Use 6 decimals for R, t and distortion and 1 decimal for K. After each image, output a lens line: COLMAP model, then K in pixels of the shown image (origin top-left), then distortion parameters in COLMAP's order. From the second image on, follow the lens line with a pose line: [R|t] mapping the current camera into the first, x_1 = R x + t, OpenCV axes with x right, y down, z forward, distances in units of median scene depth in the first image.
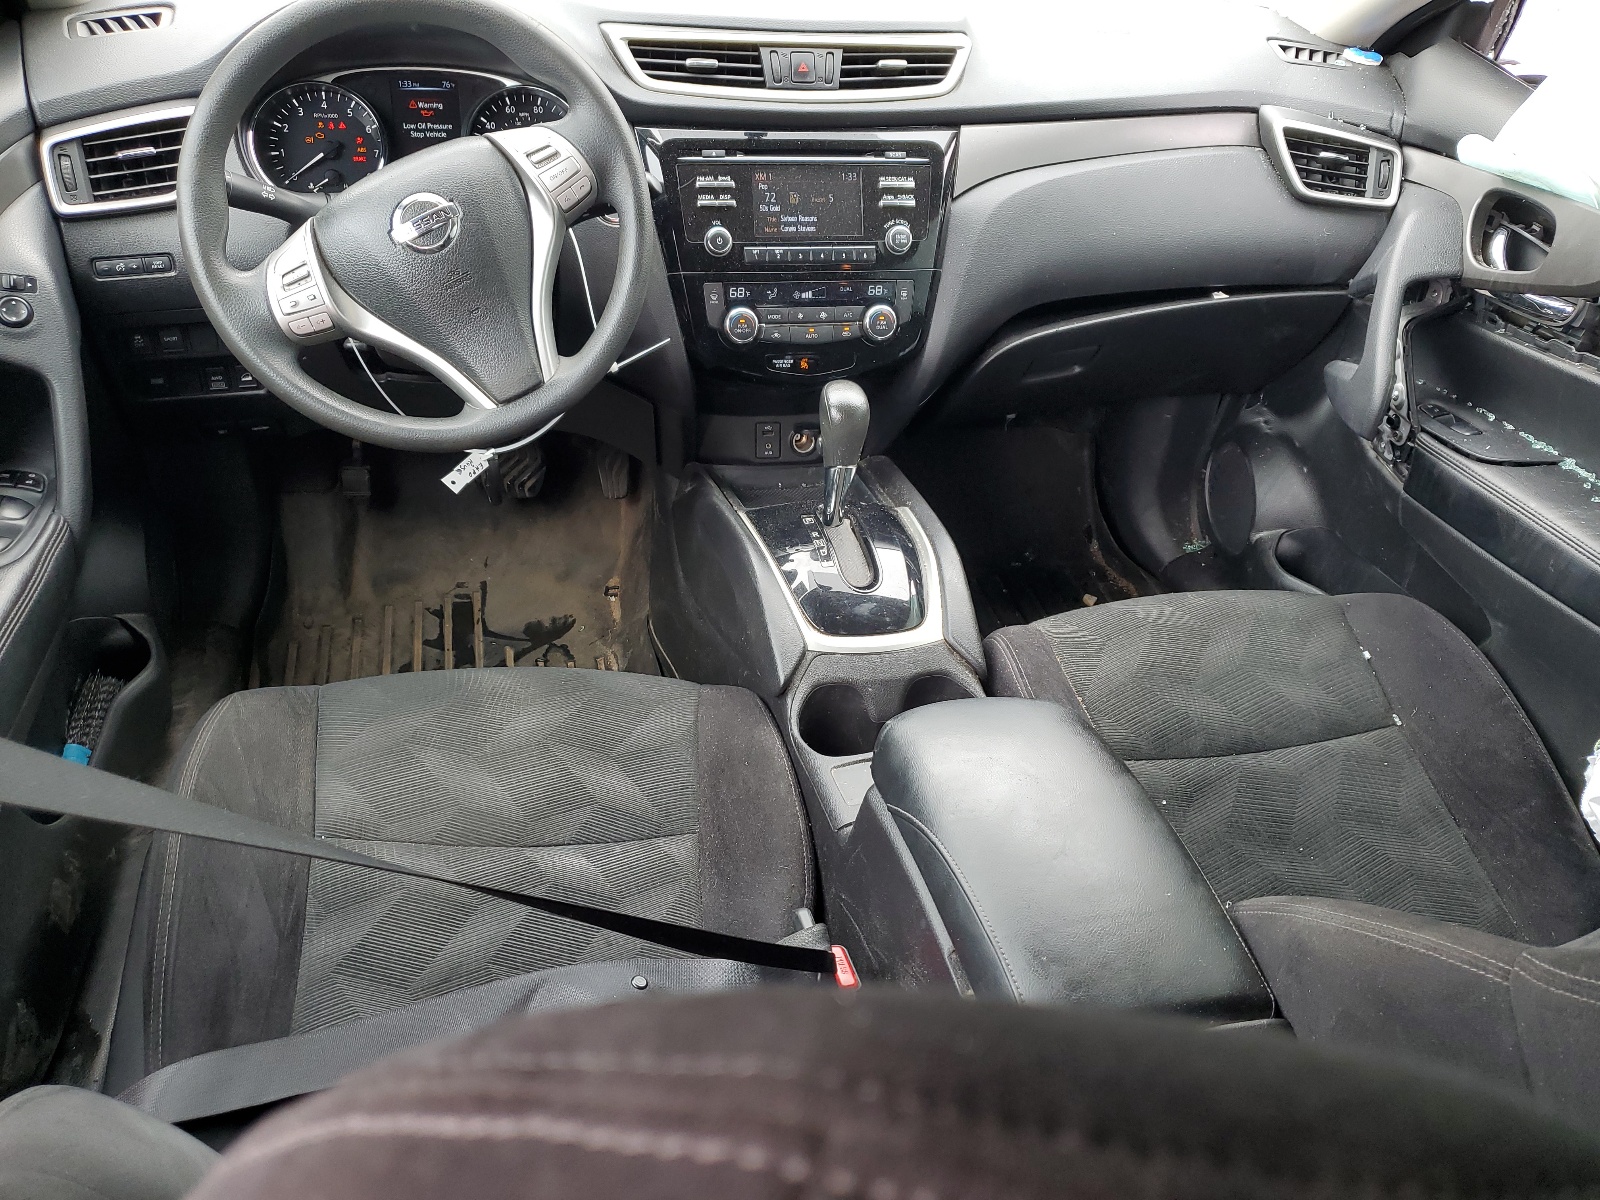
lens RADIAL K [[1204.7, 0, 797.8], [0, 1204.7, 605.0], [0, 0, 1]] dist [0.005226, 0.003680]
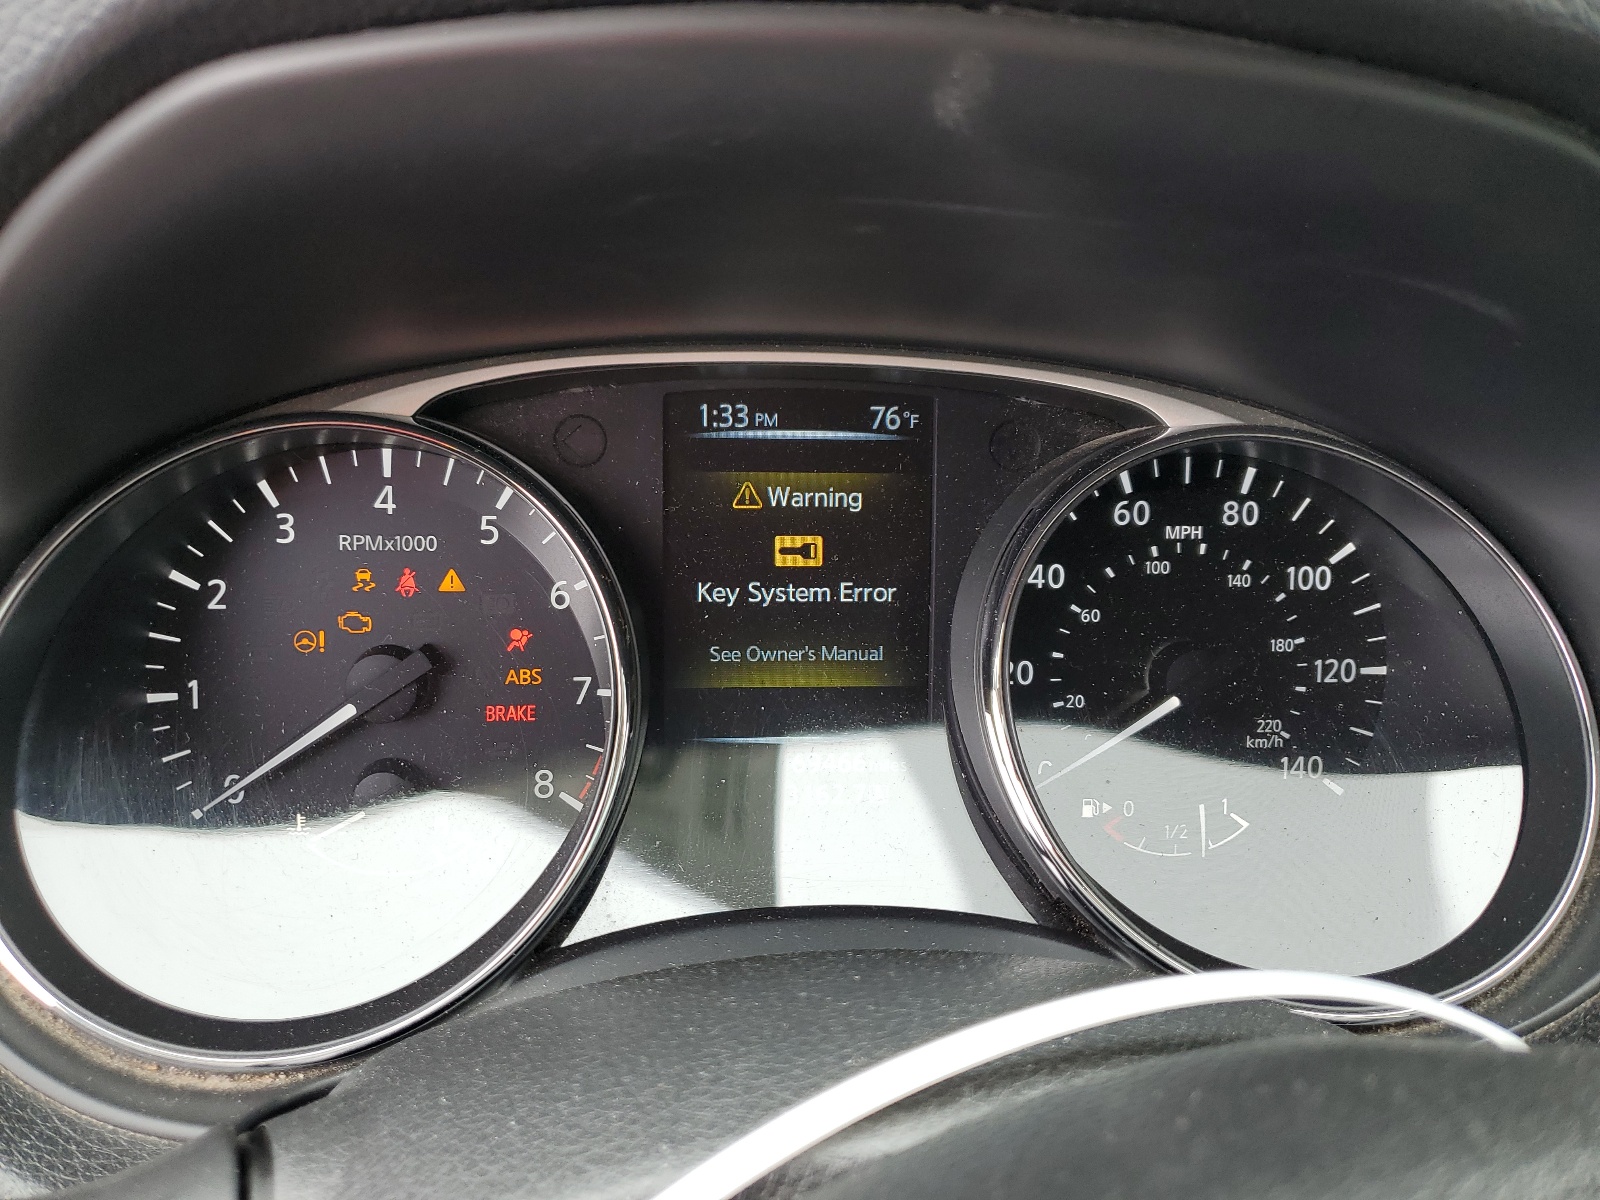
lens RADIAL K [[1204.7, 0, 801.9], [0, 1204.7, 596.6], [0, 0, 1]] dist [0.005226, 0.003680]
pose [[0.993354, 0.025183, -0.112309, -0.283201], [-0.048310, 0.976882, -0.208249, -0.348771], [0.104468, 0.212291, 0.971606, 0.779245]]
